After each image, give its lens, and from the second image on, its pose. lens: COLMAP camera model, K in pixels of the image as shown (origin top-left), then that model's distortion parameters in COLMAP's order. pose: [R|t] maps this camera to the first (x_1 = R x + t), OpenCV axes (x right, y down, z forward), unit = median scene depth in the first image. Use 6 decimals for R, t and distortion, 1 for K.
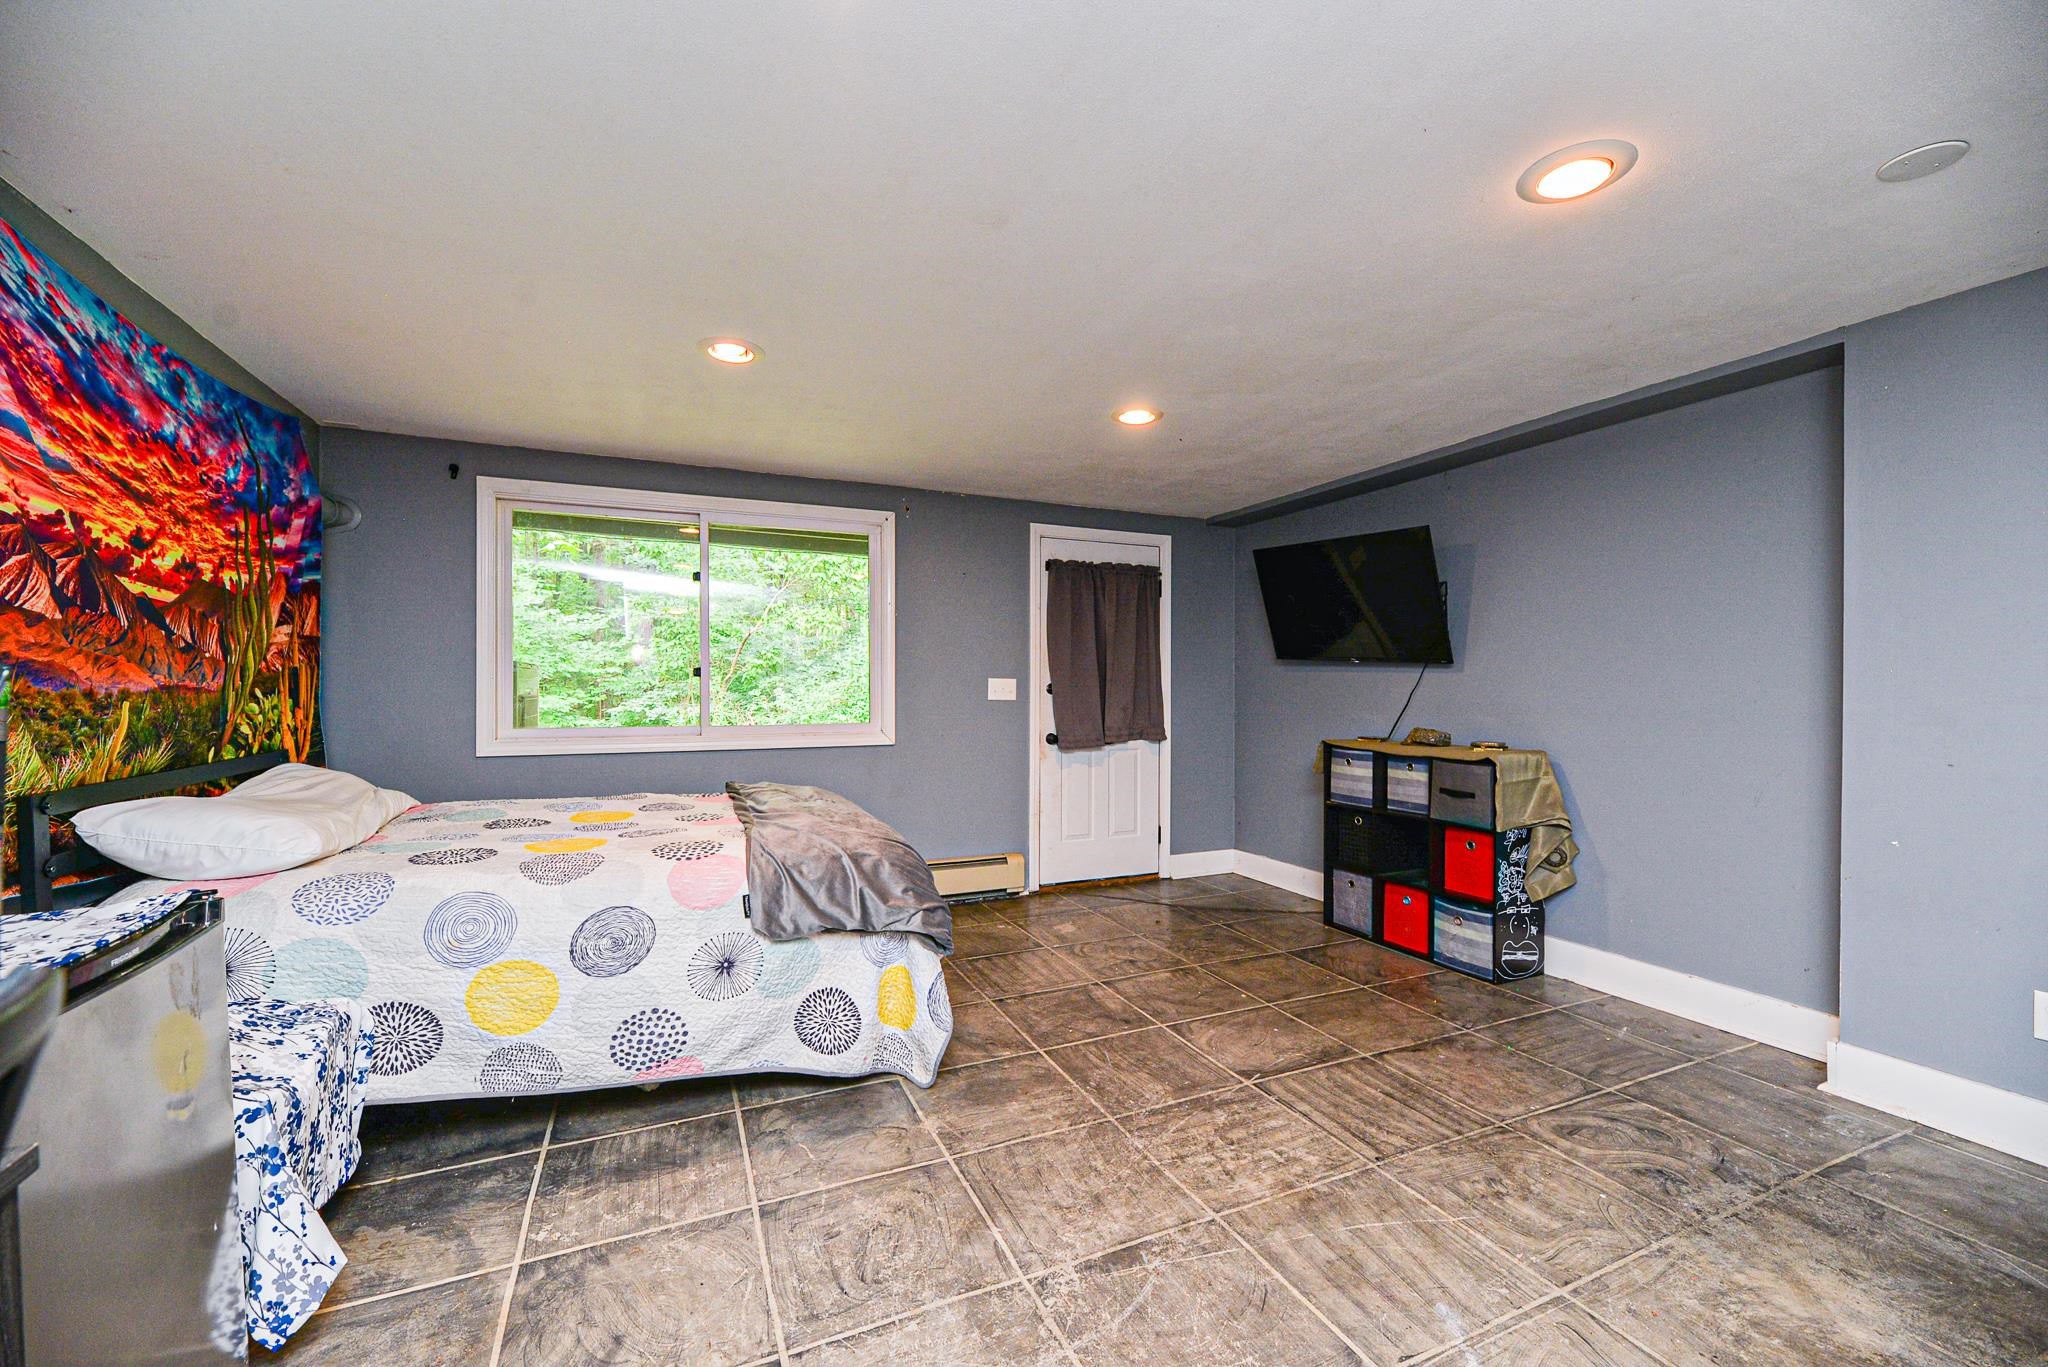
lens RADIAL K [[819.4, 0, 1021.2], [0, 819.4, 691.2], [0, 0, 1]] dist [0.001343, -0.003941]
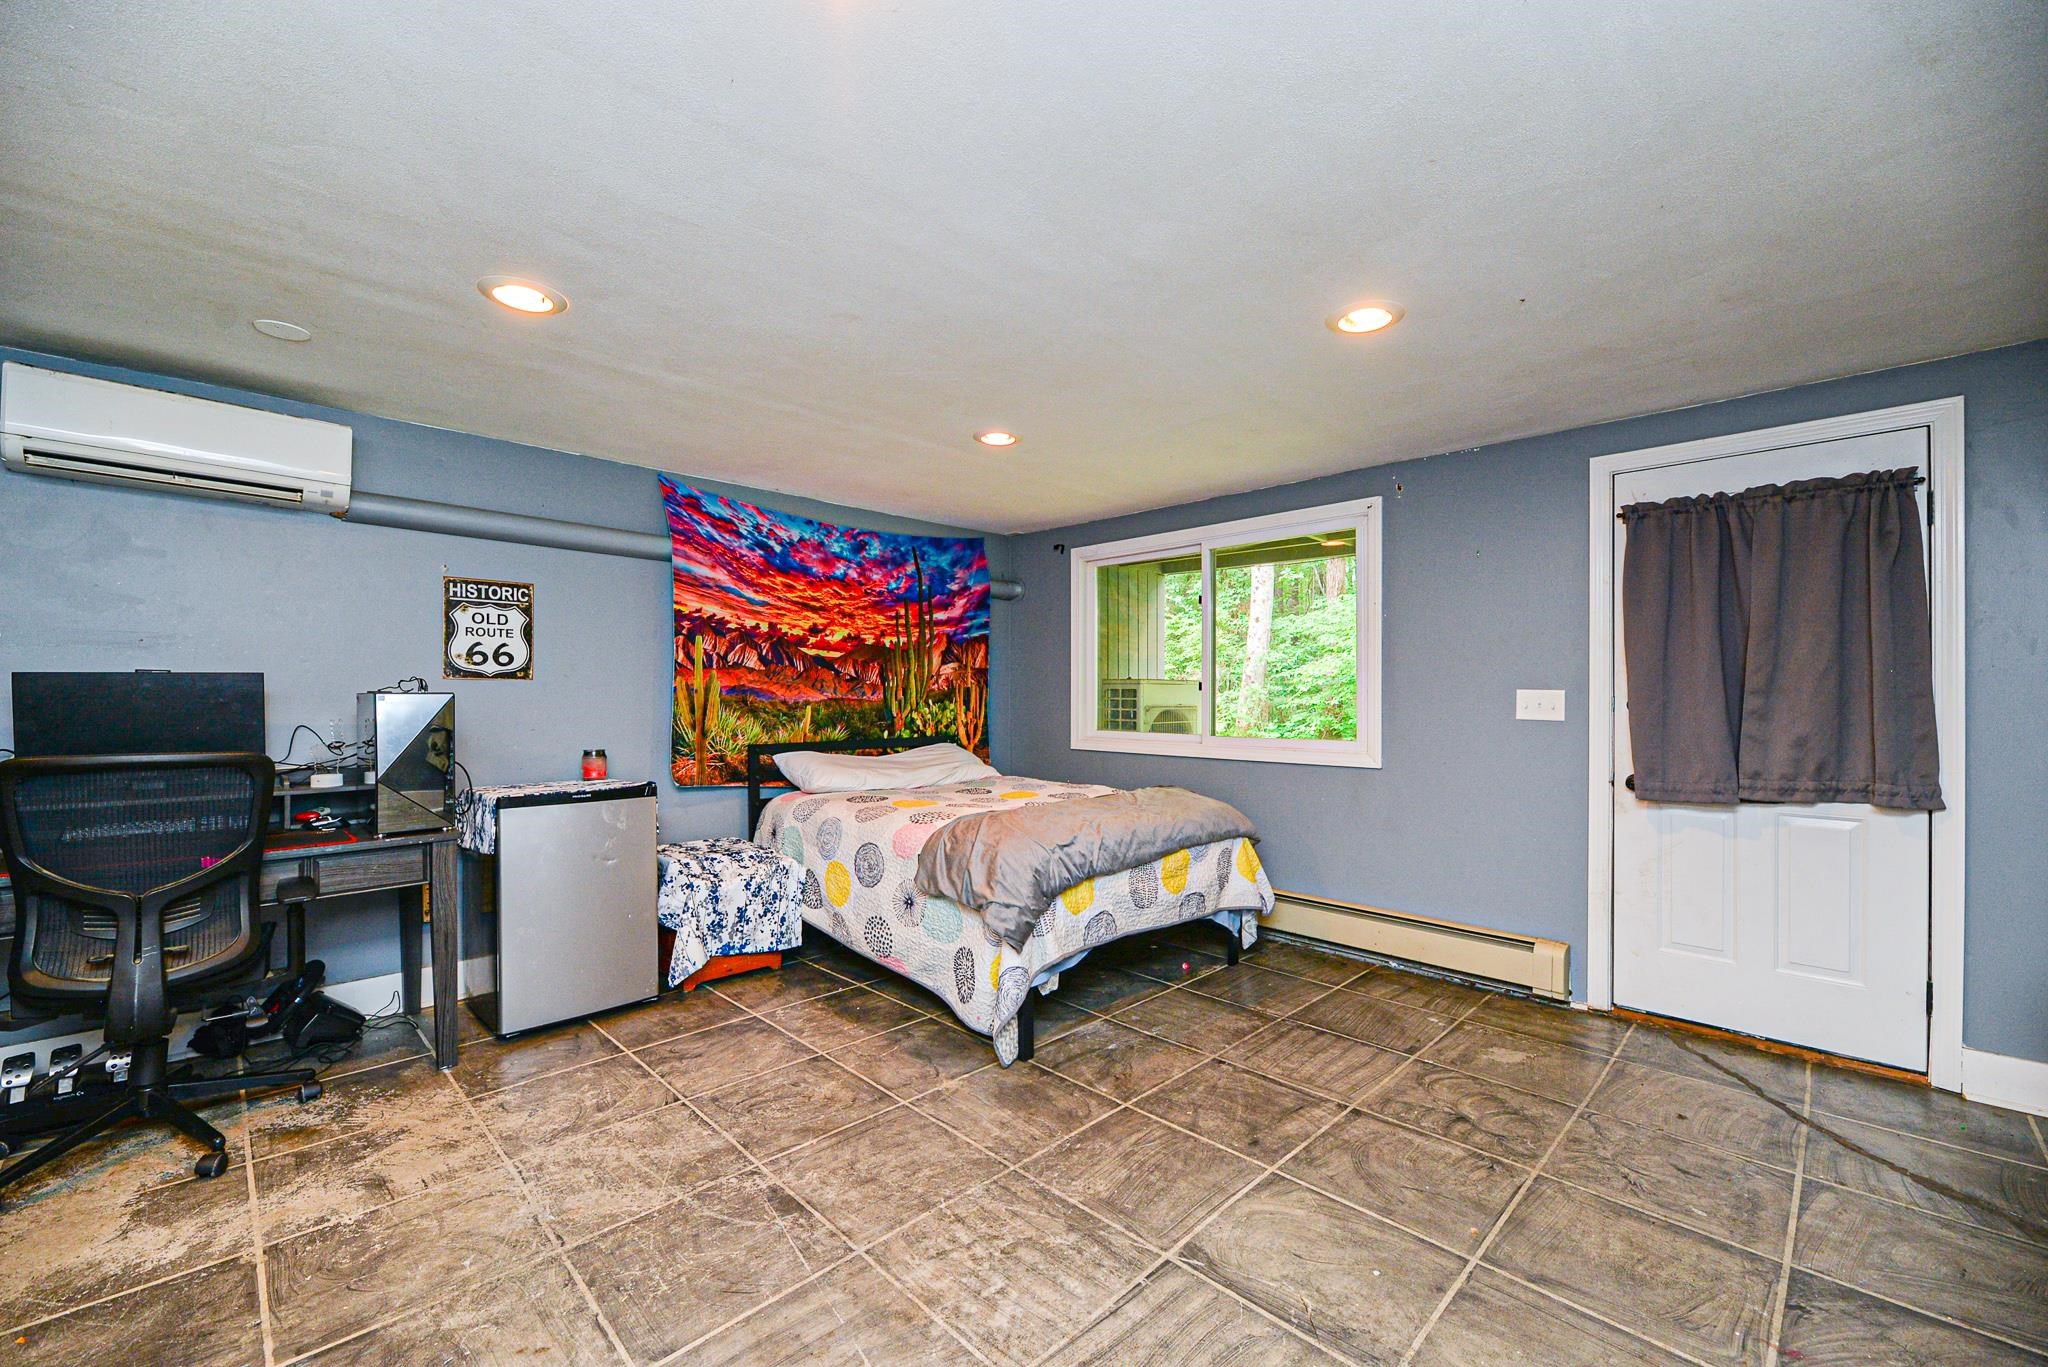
lens RADIAL K [[819.4, 0, 1021.2], [0, 819.4, 691.2], [0, 0, 1]] dist [0.001343, -0.003941]
pose [[0.353502, -0.004617, -0.935422, 0.883880], [-0.007060, 0.999946, -0.007604, -0.010318], [0.935407, 0.009292, 0.353451, 0.606016]]
